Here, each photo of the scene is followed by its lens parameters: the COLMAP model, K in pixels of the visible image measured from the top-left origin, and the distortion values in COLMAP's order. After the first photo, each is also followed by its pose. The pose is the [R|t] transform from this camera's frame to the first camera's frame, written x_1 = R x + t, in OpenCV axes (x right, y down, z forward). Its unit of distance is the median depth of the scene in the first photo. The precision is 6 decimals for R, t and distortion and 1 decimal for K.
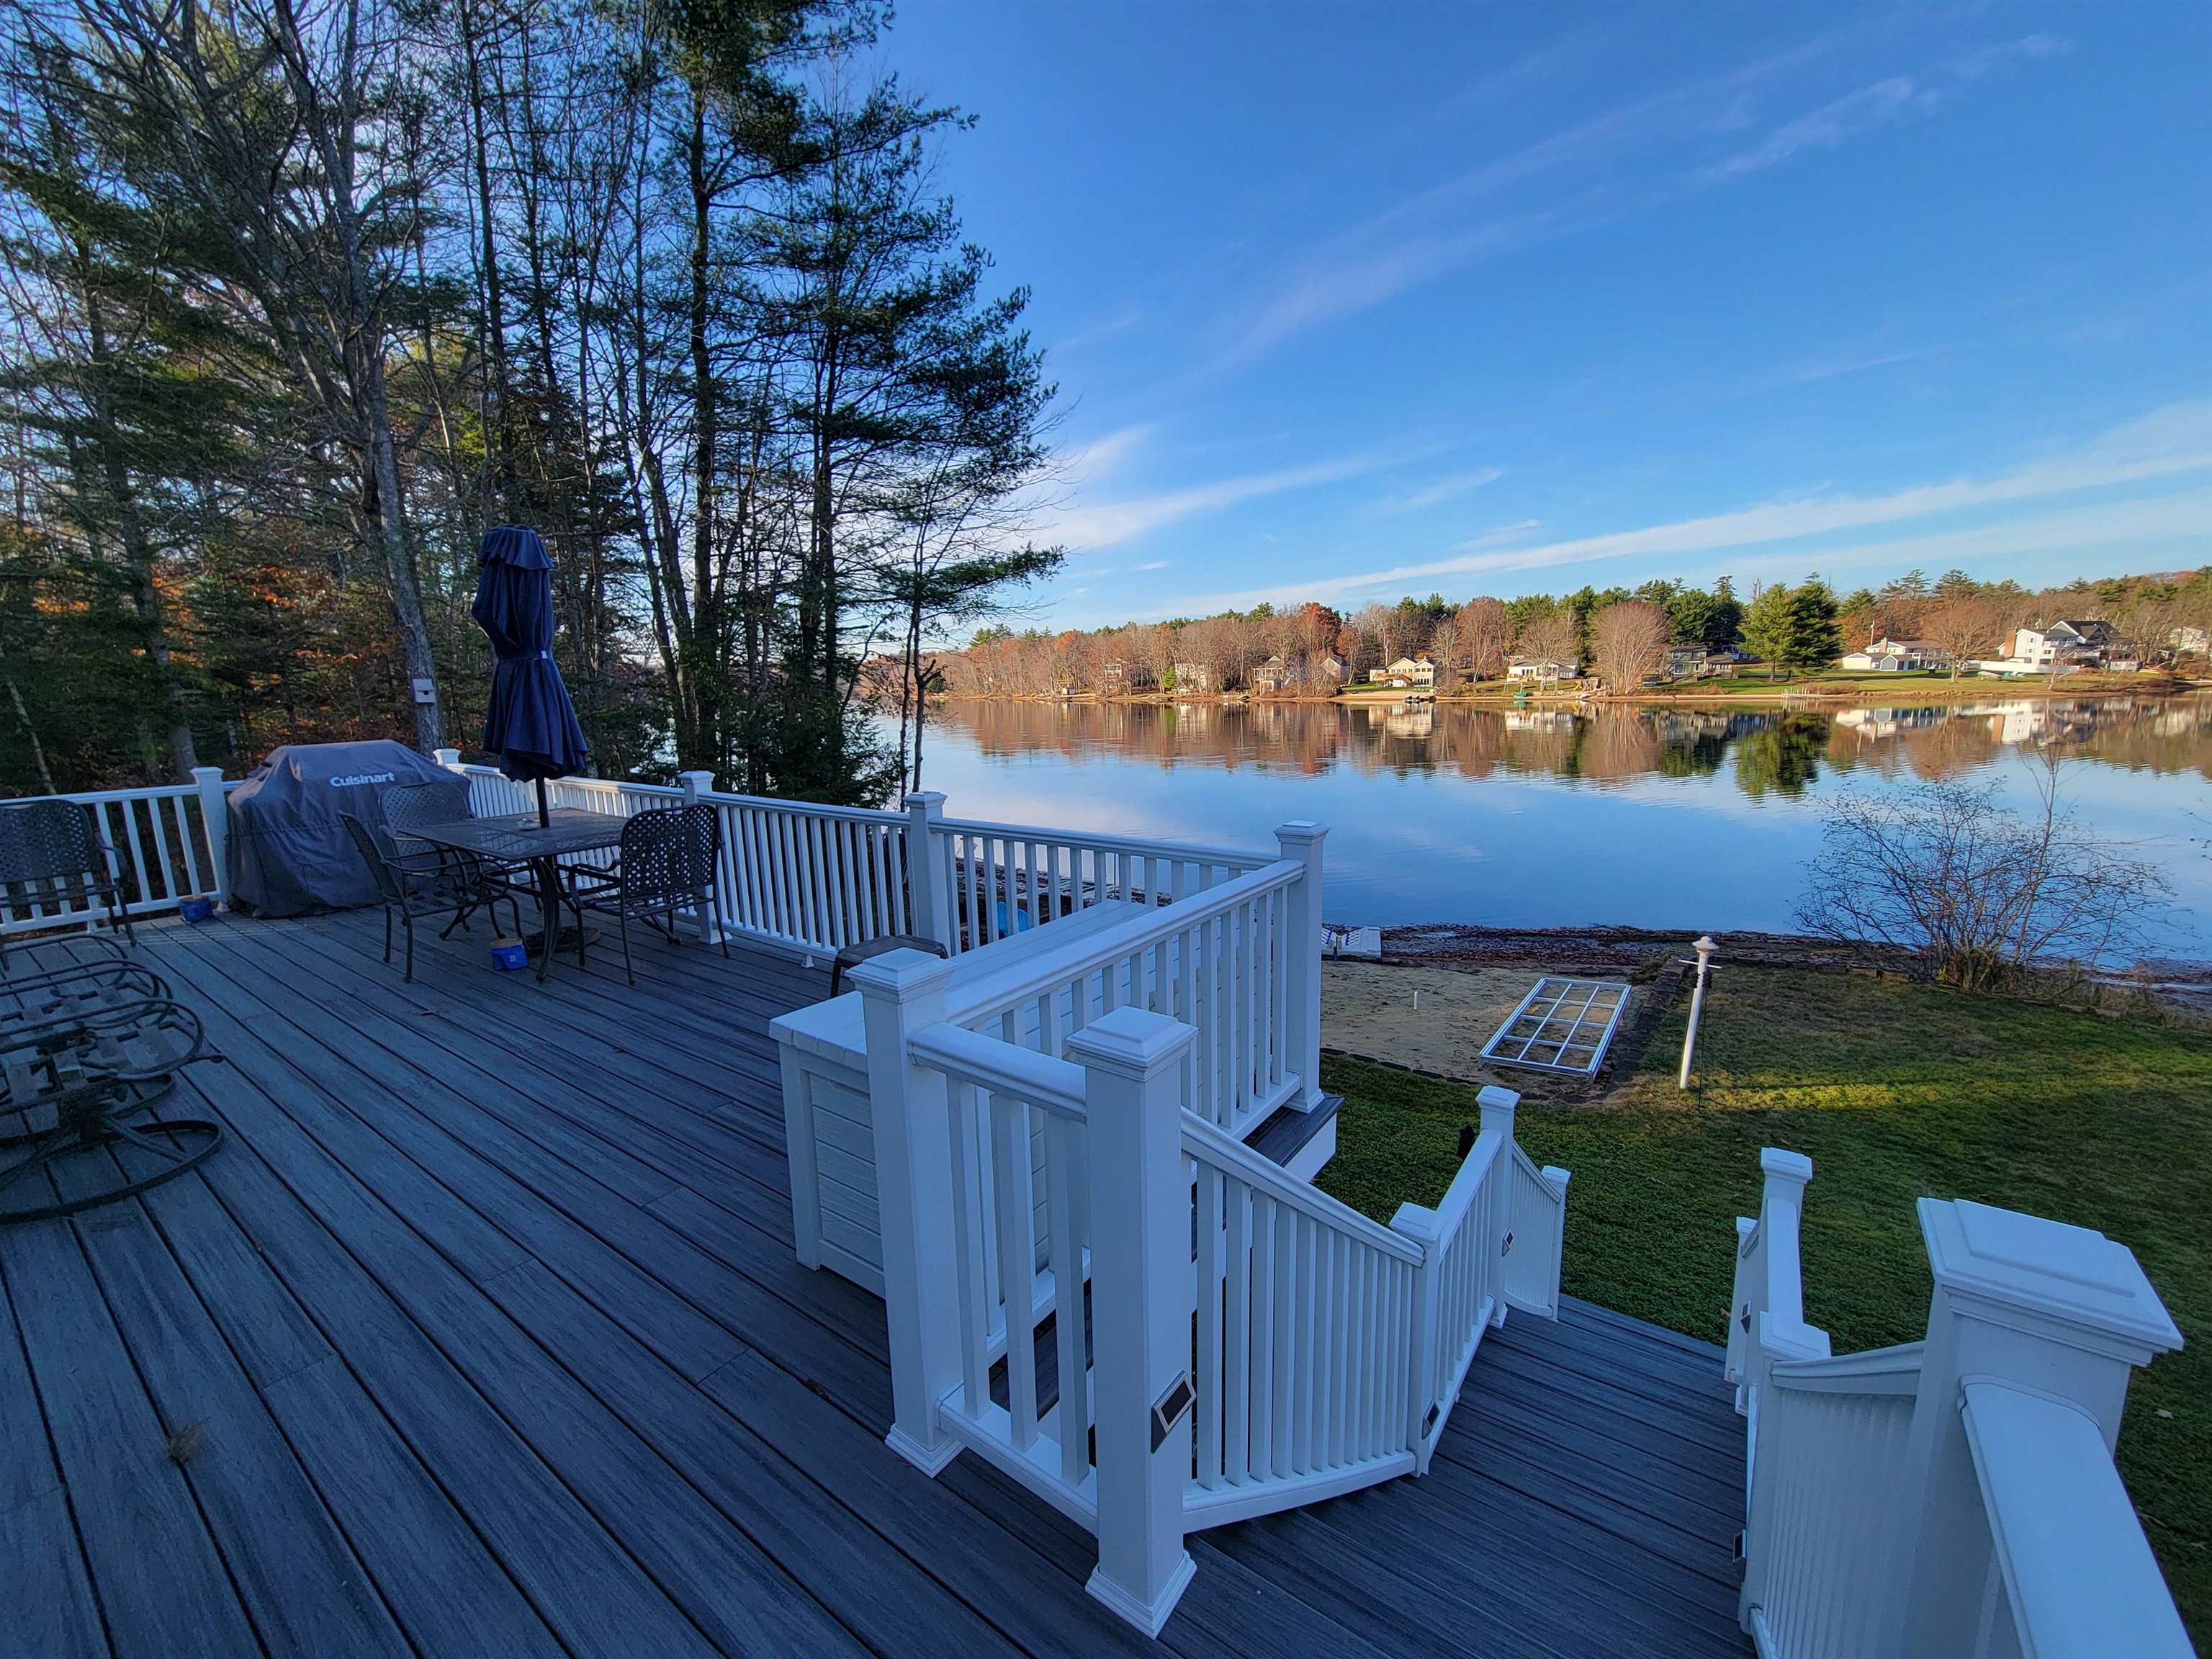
lens RADIAL K [[905.6, 0, 1106.0], [0, 905.6, 829.5], [0, 0, 1]] dist [-0.000454, 0.000985]
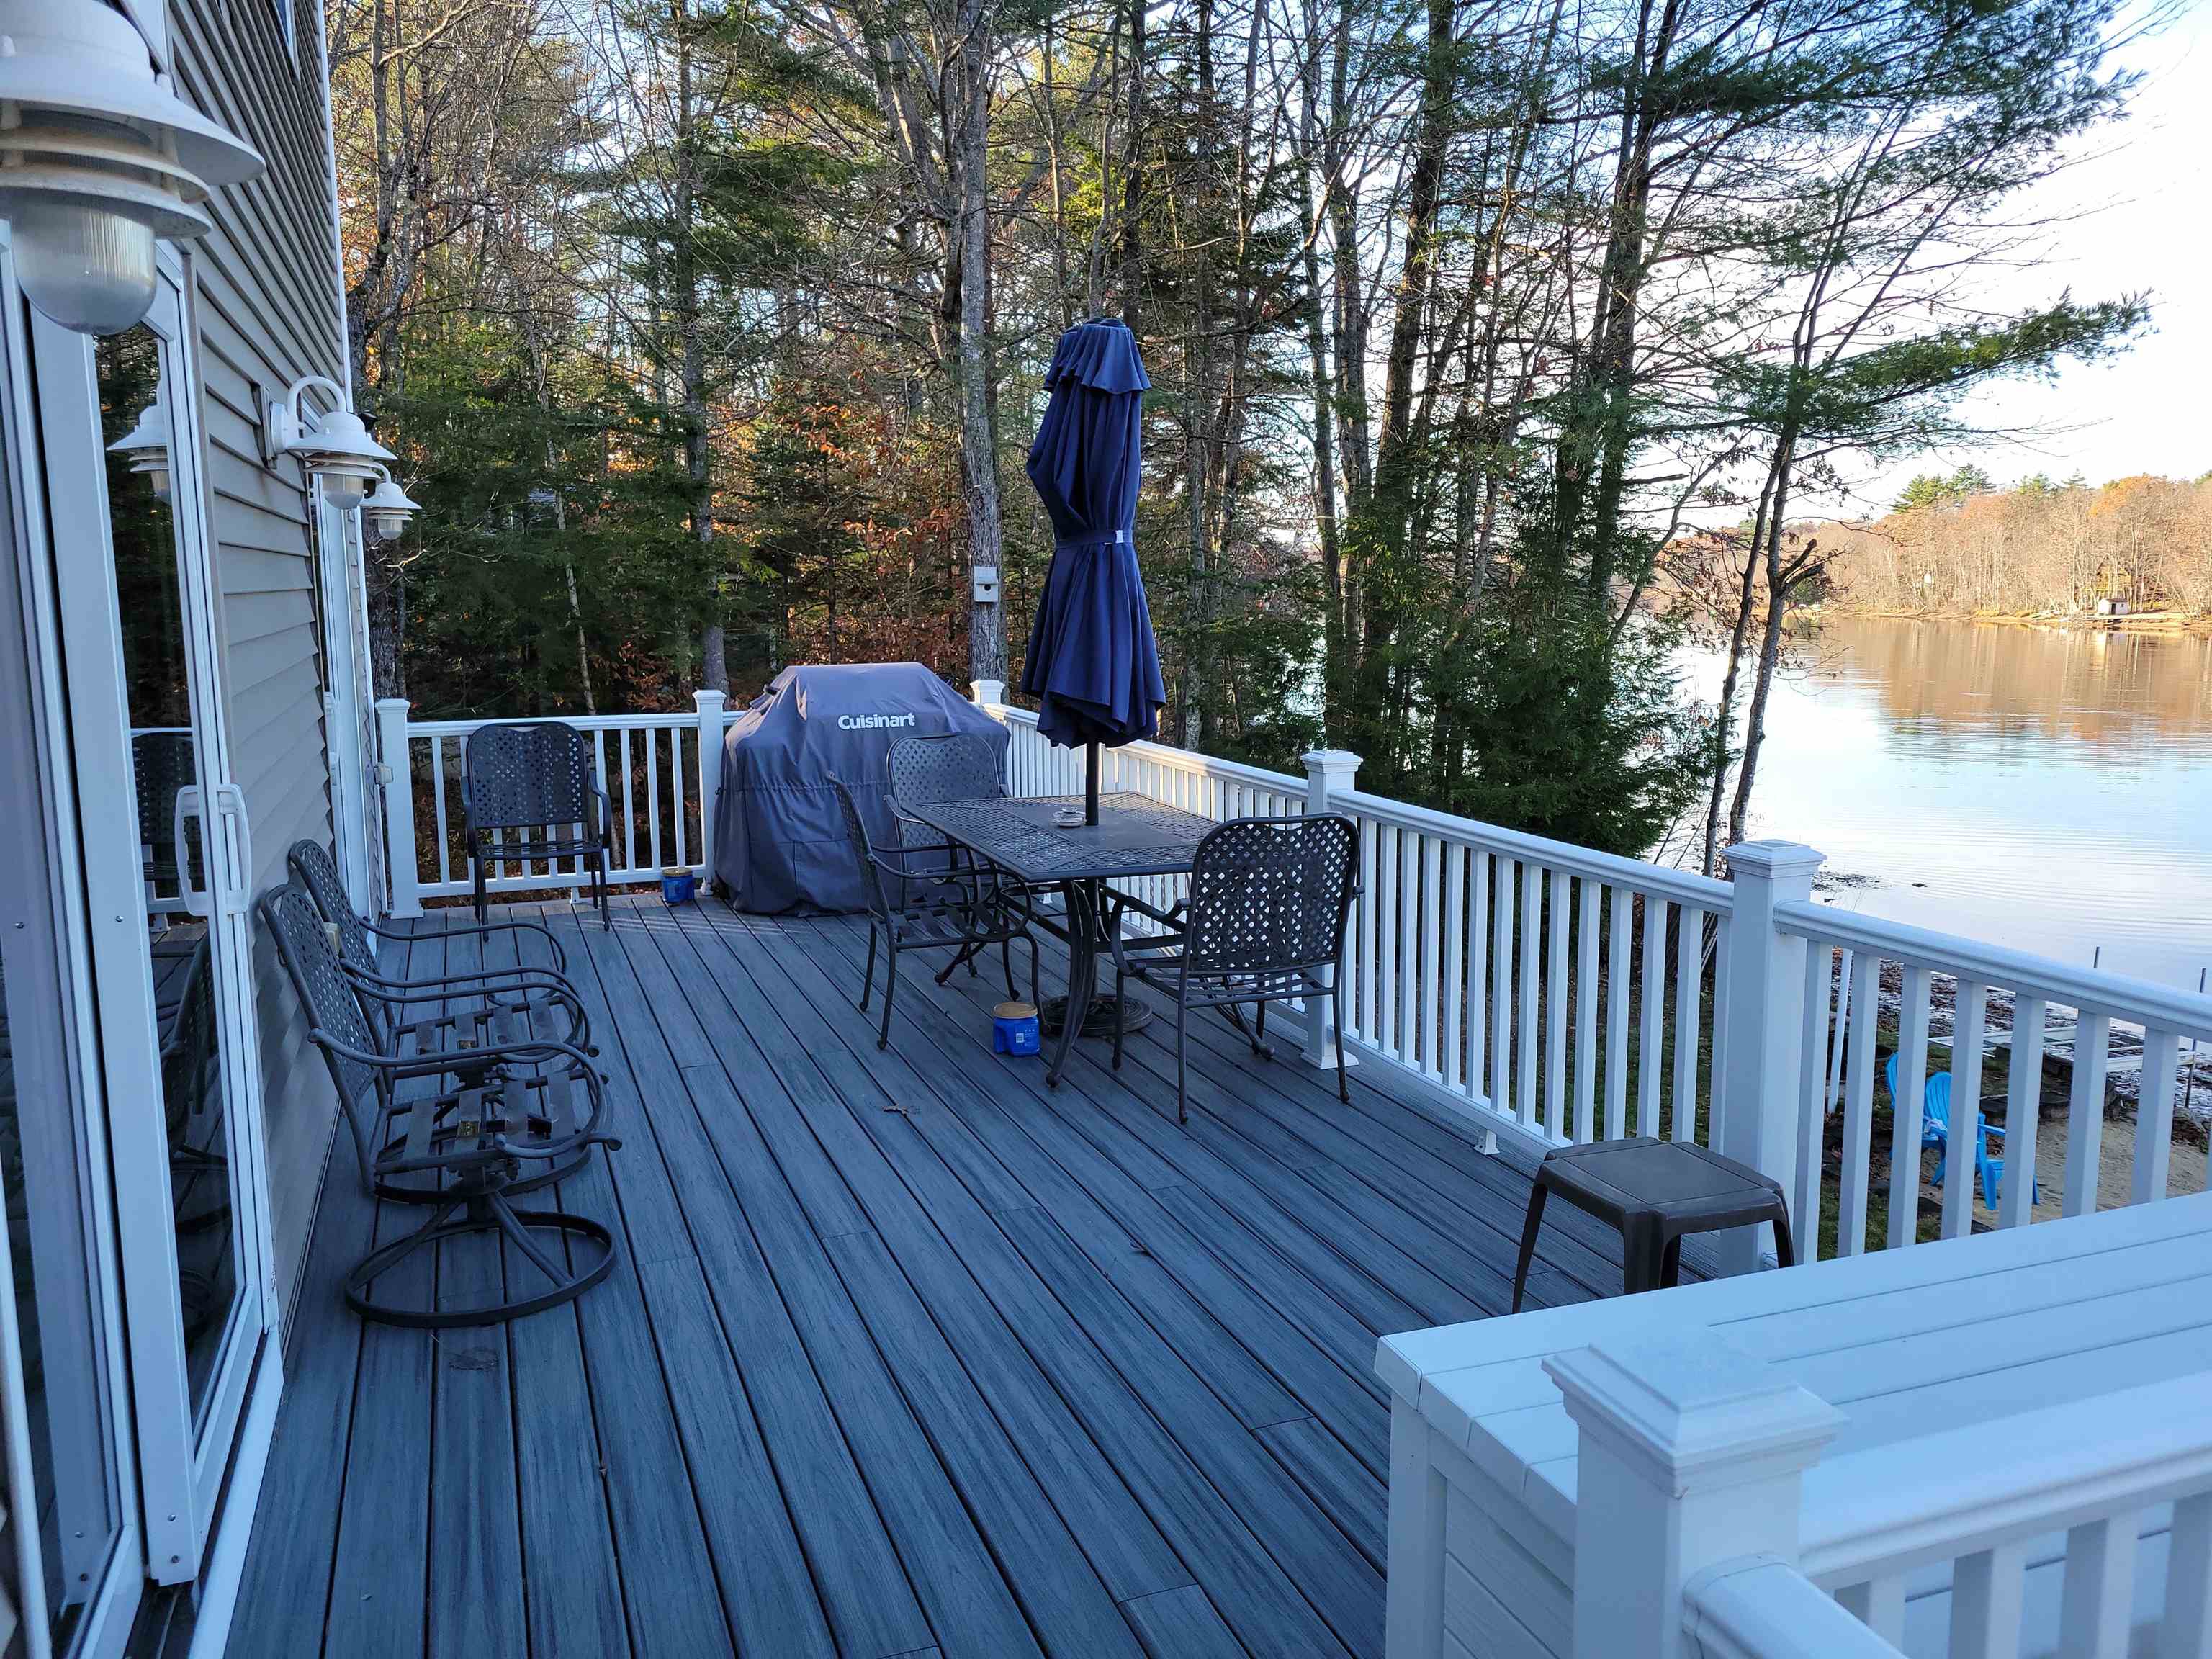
lens RADIAL K [[1657.1, 0, 1109.7], [0, 1657.1, 841.0], [0, 0, 1]] dist [0.053138, -0.029546]
pose [[0.839412, 0.103792, -0.533493, -0.005741], [-0.106654, 0.993967, 0.025565, -0.005184], [0.532928, 0.035440, 0.845418, 0.019763]]
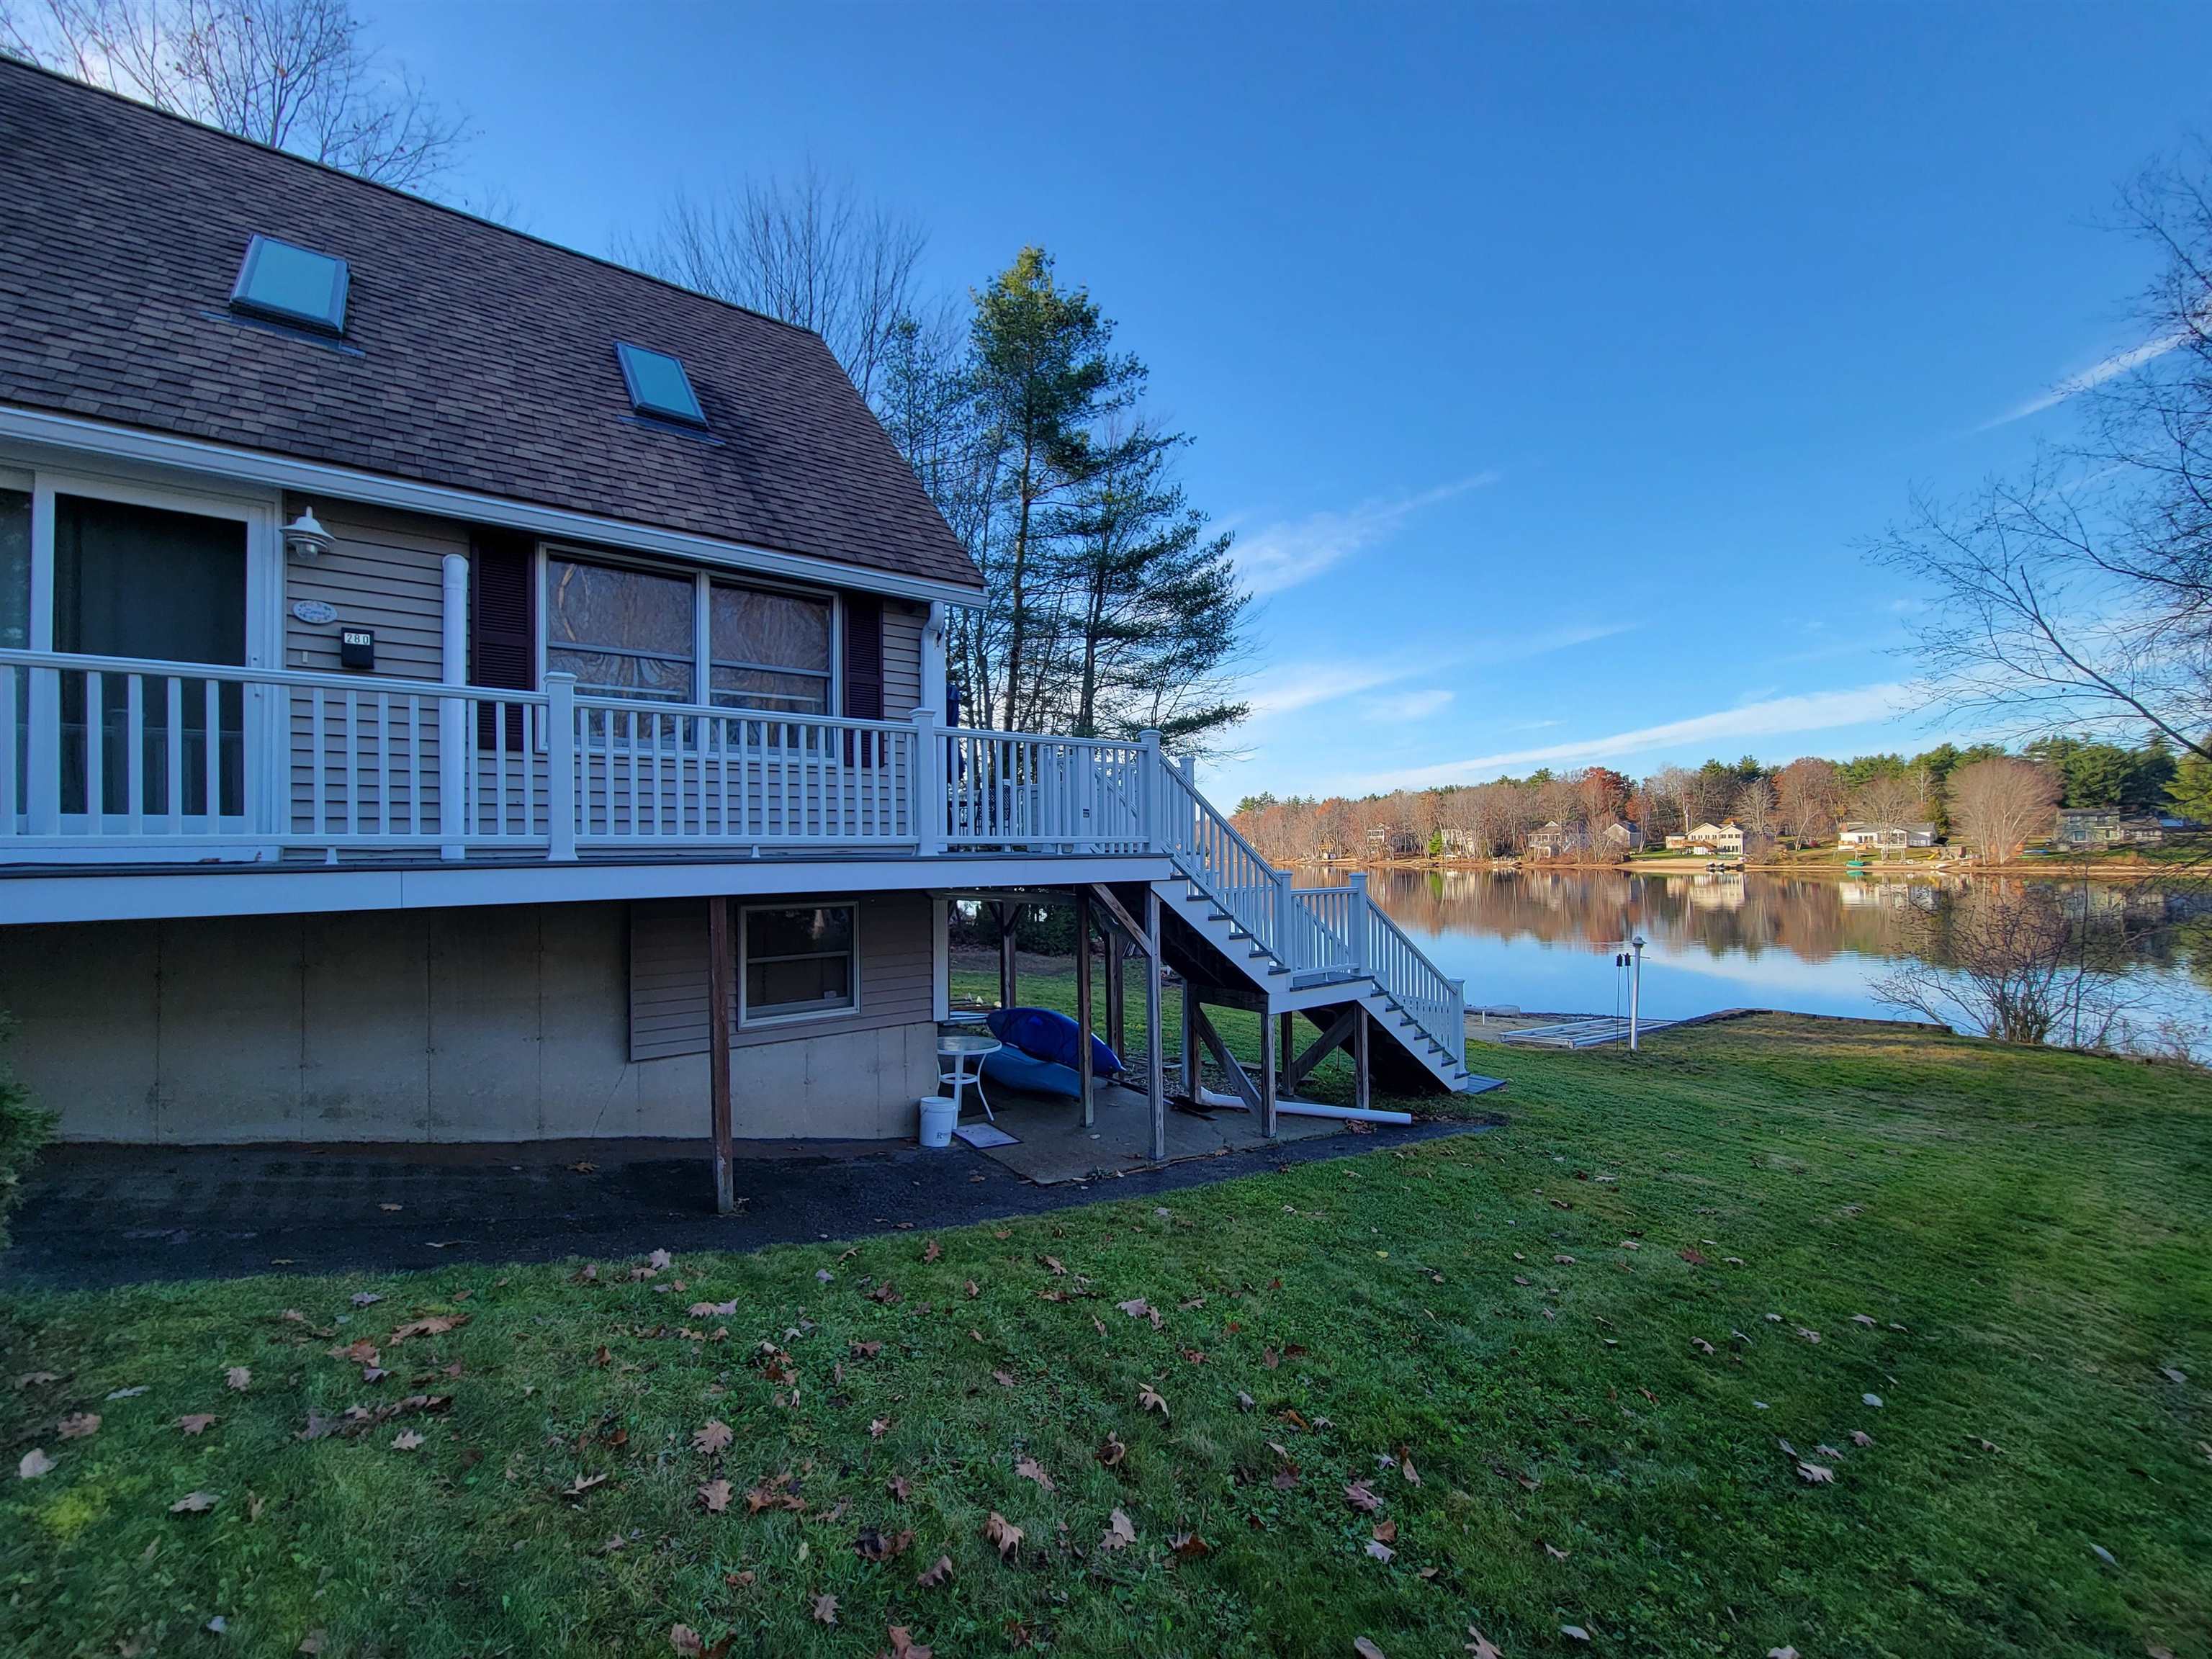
lens RADIAL K [[905.6, 0, 1106.0], [0, 905.6, 829.5], [0, 0, 1]] dist [-0.000454, 0.000985]
pose [[0.957564, 0.004386, -0.288188, 0.144383], [-0.057486, 0.982701, -0.176051, 0.137565], [0.282431, 0.185147, 0.941251, -0.340040]]
